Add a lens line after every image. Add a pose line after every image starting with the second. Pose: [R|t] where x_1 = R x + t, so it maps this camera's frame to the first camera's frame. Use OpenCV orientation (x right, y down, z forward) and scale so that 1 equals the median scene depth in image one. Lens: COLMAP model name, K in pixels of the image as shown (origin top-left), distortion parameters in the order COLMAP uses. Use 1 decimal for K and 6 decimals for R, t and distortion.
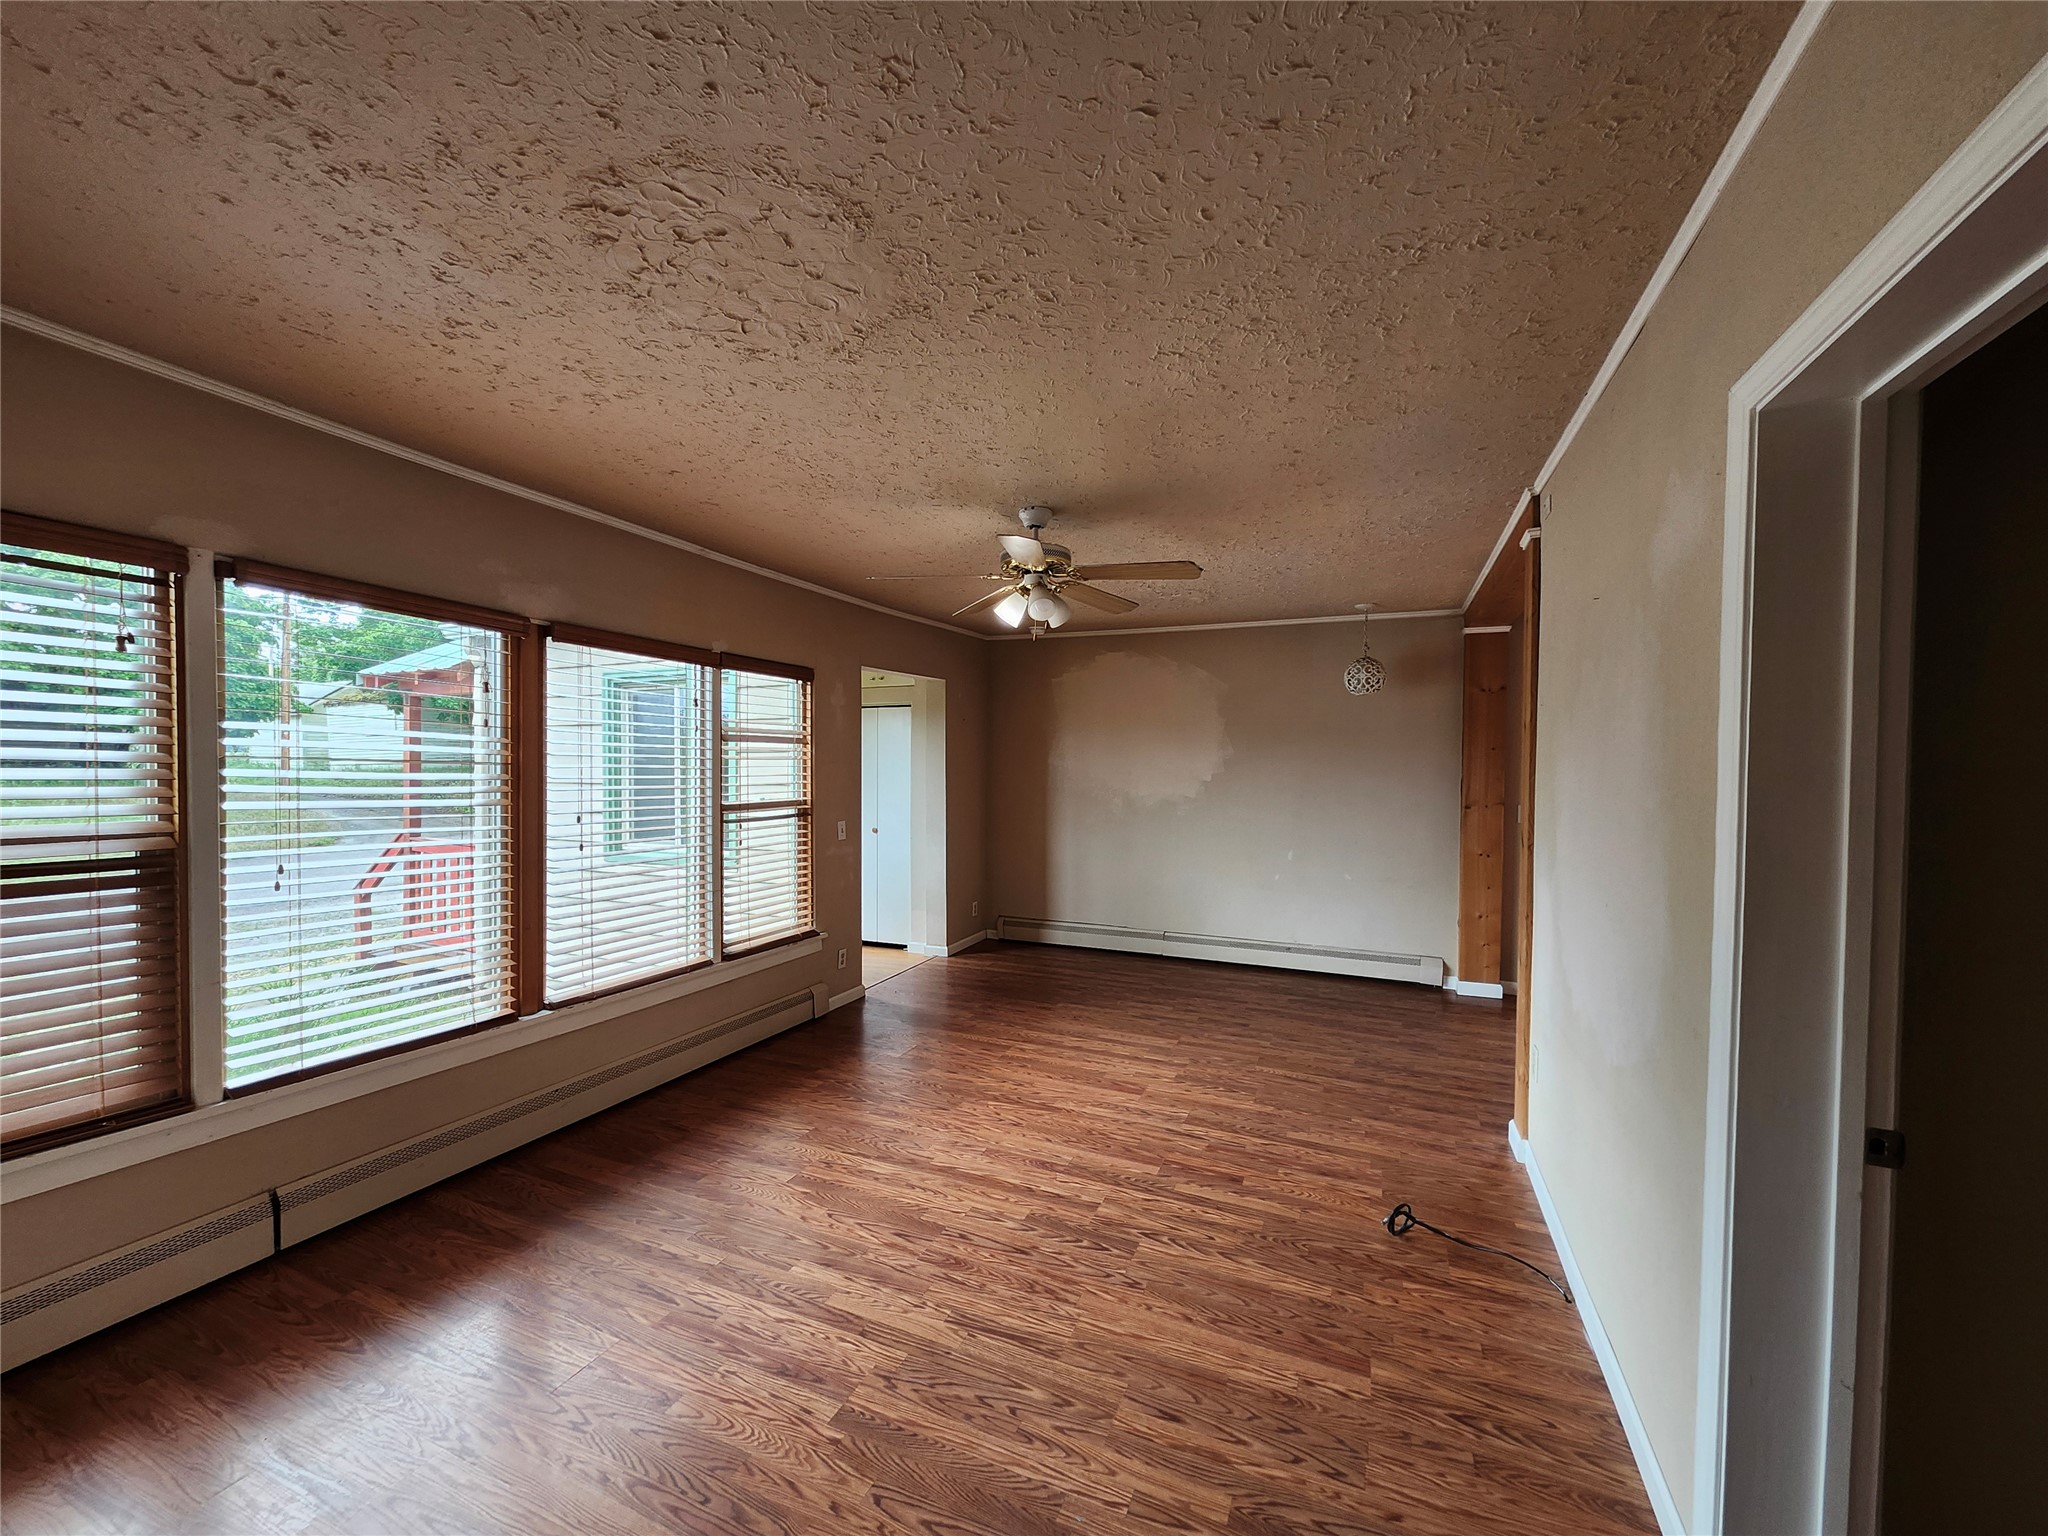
lens RADIAL K [[802.2, 0, 1016.5], [0, 802.2, 769.5], [0, 0, 1]] dist [0.006098, -0.005172]
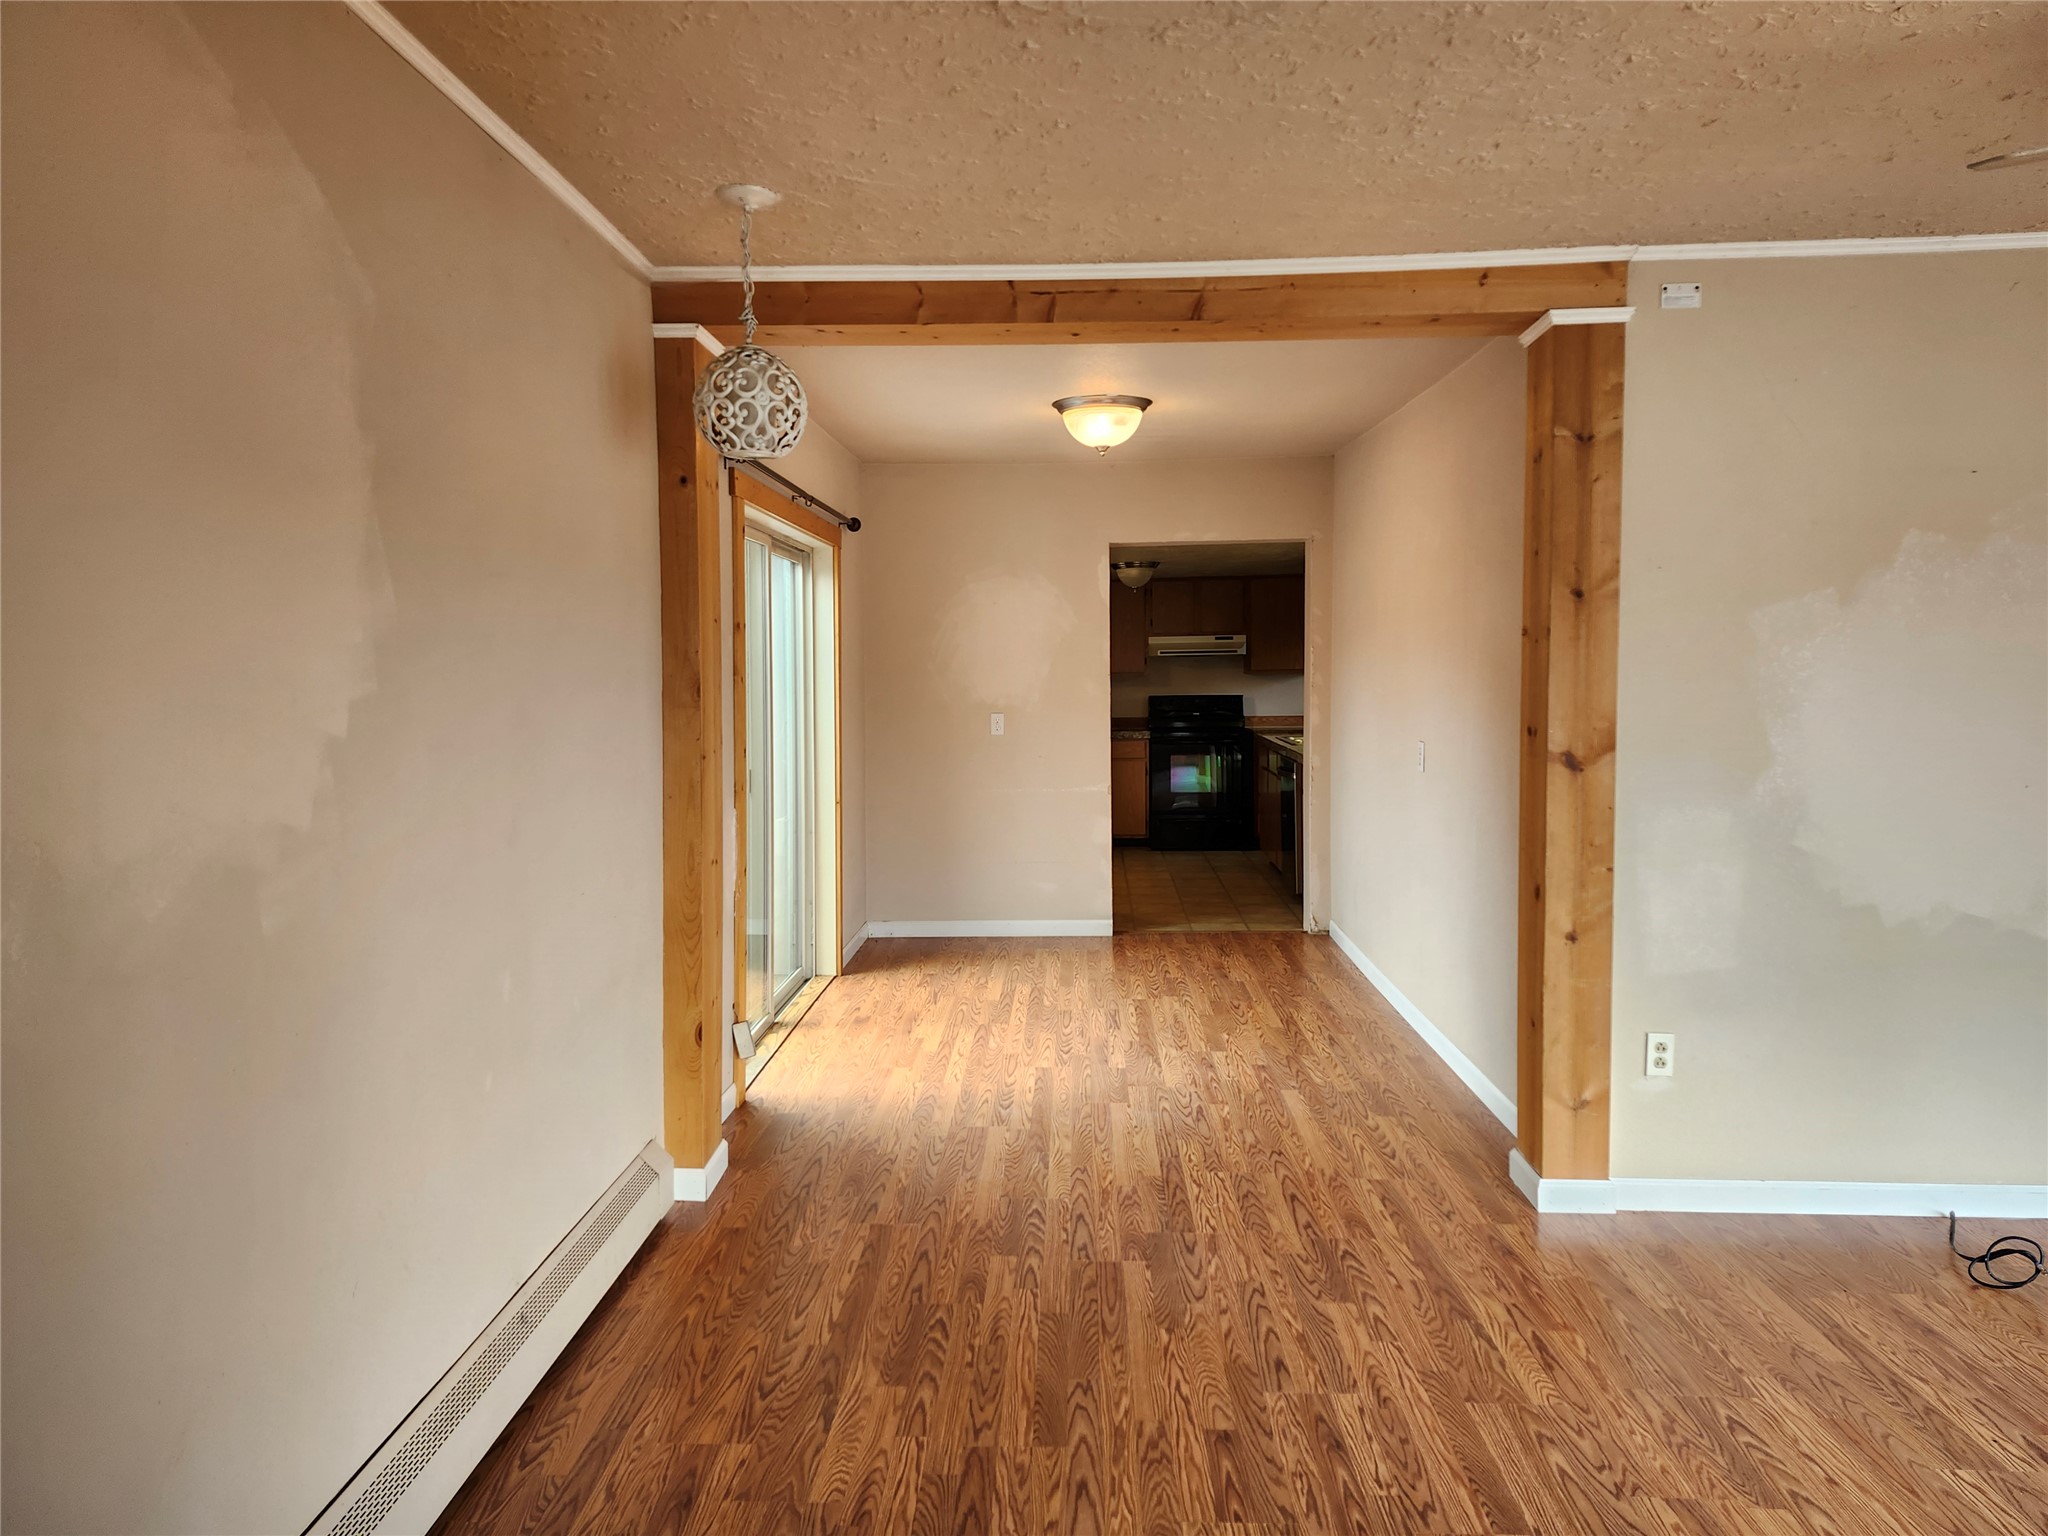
lens RADIAL K [[1396.1, 0, 1016.7], [0, 1396.1, 719.8], [0, 0, 1]] dist [0.129174, -0.139517]
pose [[-0.364685, -0.044027, 0.930089, -0.268426], [0.011712, 0.998586, 0.051862, -0.011904], [-0.931057, 0.029807, -0.363654, 1.553010]]
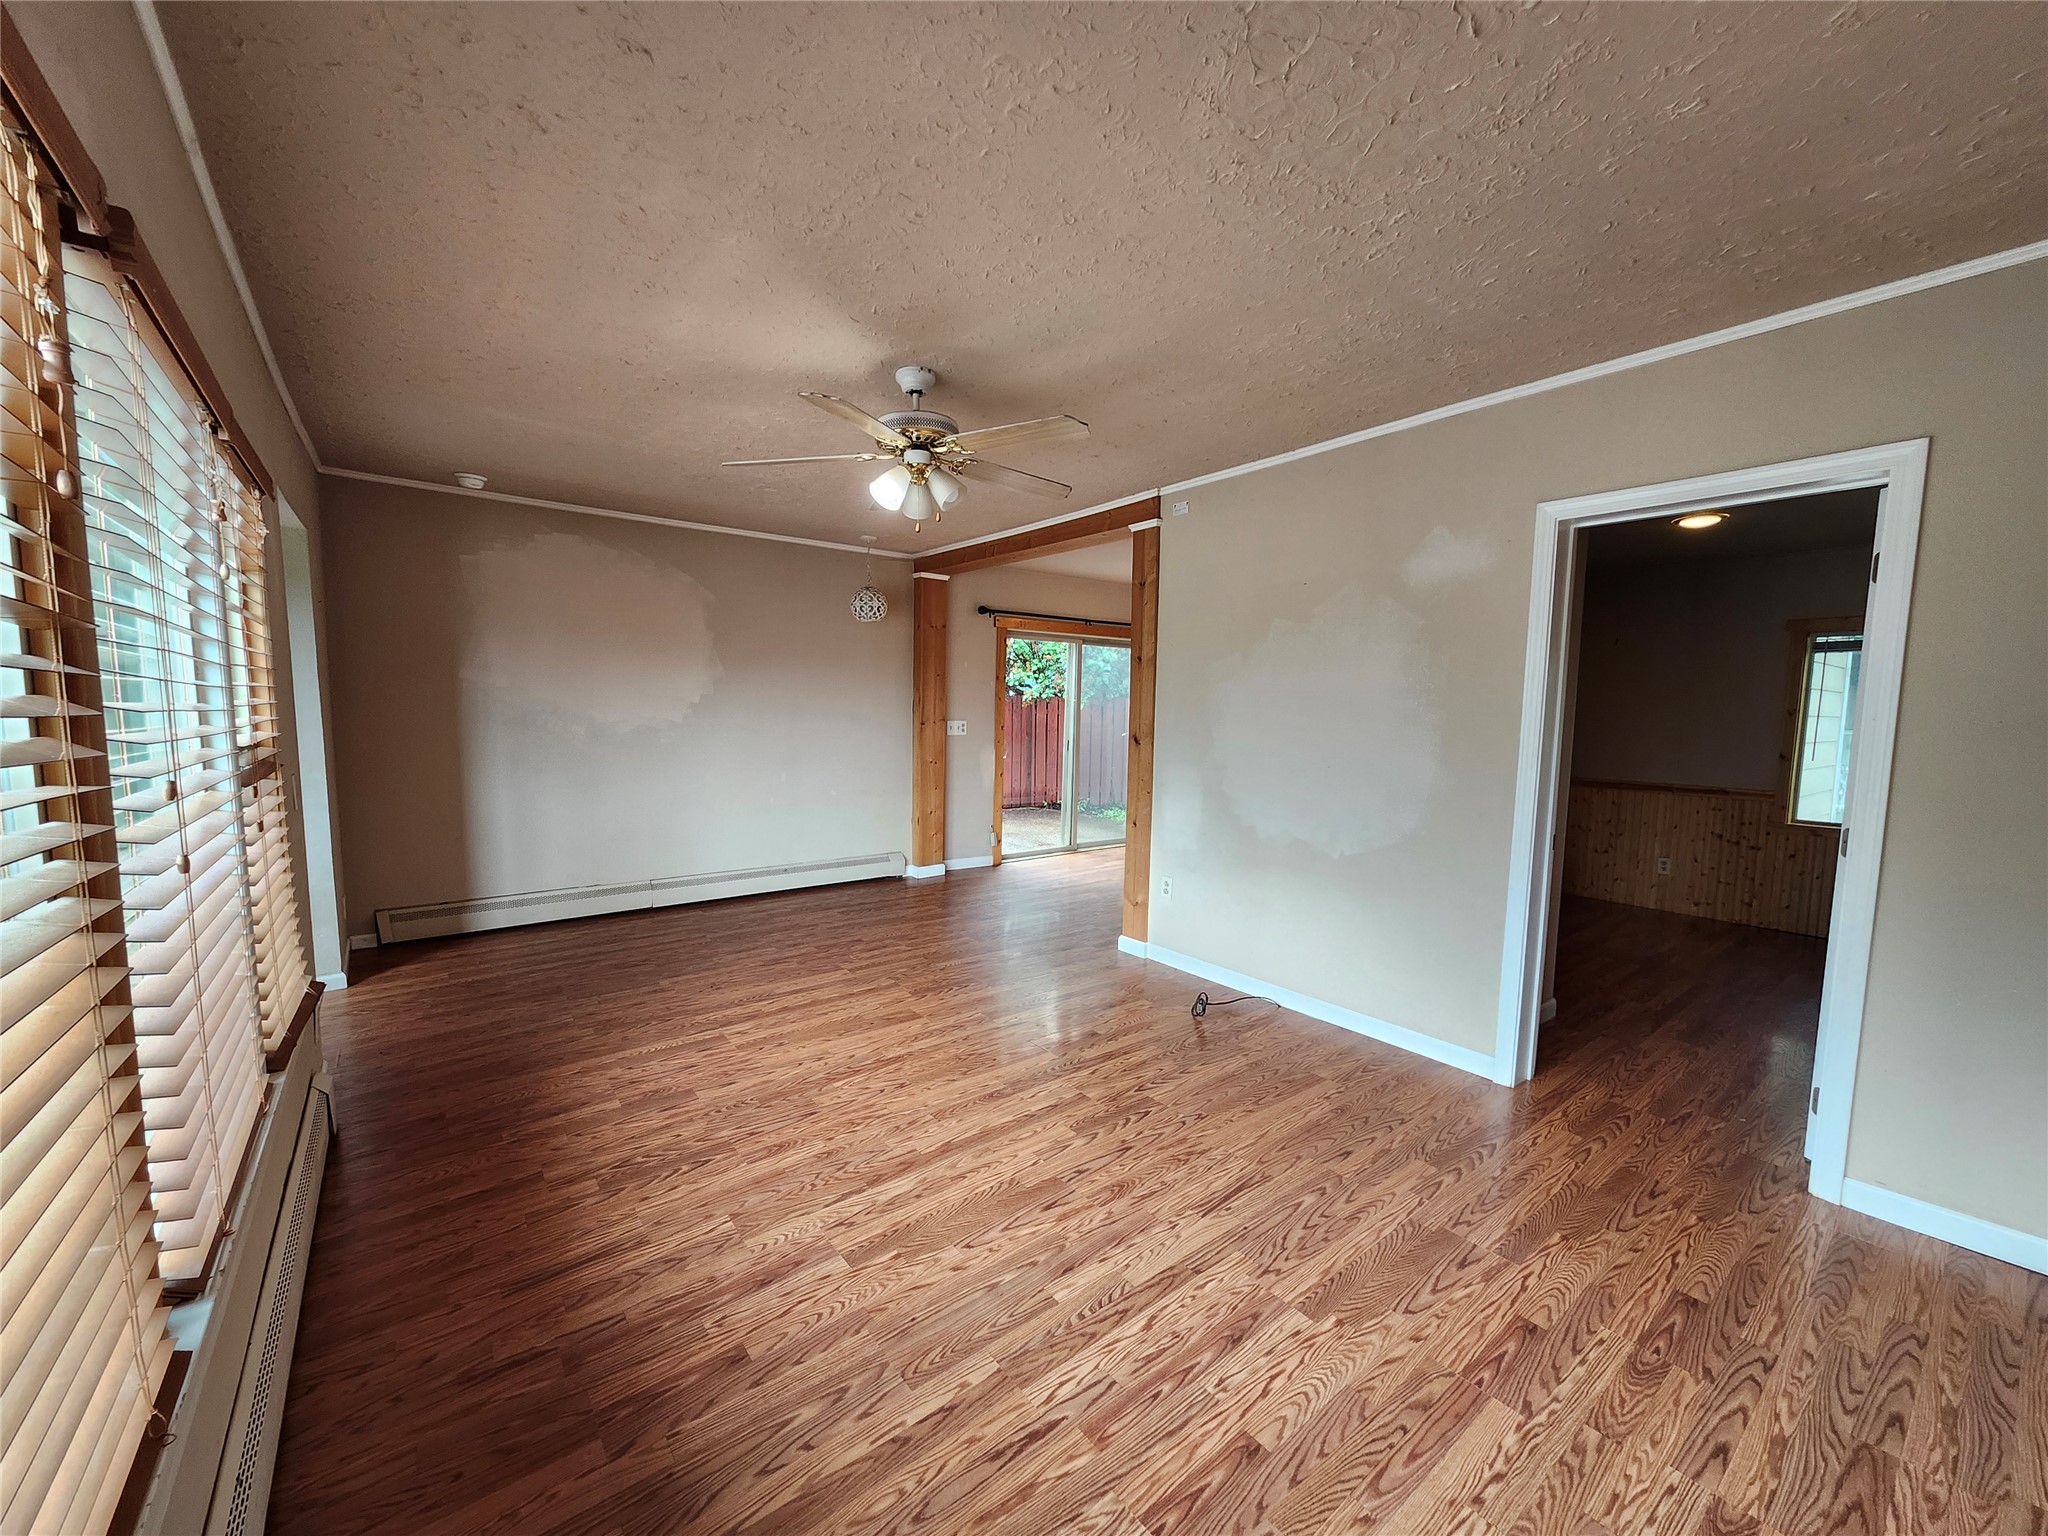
lens RADIAL K [[802.2, 0, 1016.5], [0, 802.2, 769.5], [0, 0, 1]] dist [0.006098, -0.005172]
pose [[0.477909, -0.072598, 0.875404, -0.598600], [-0.005015, 0.996337, 0.085365, 0.016858], [-0.878395, -0.045187, 0.475794, 0.421555]]
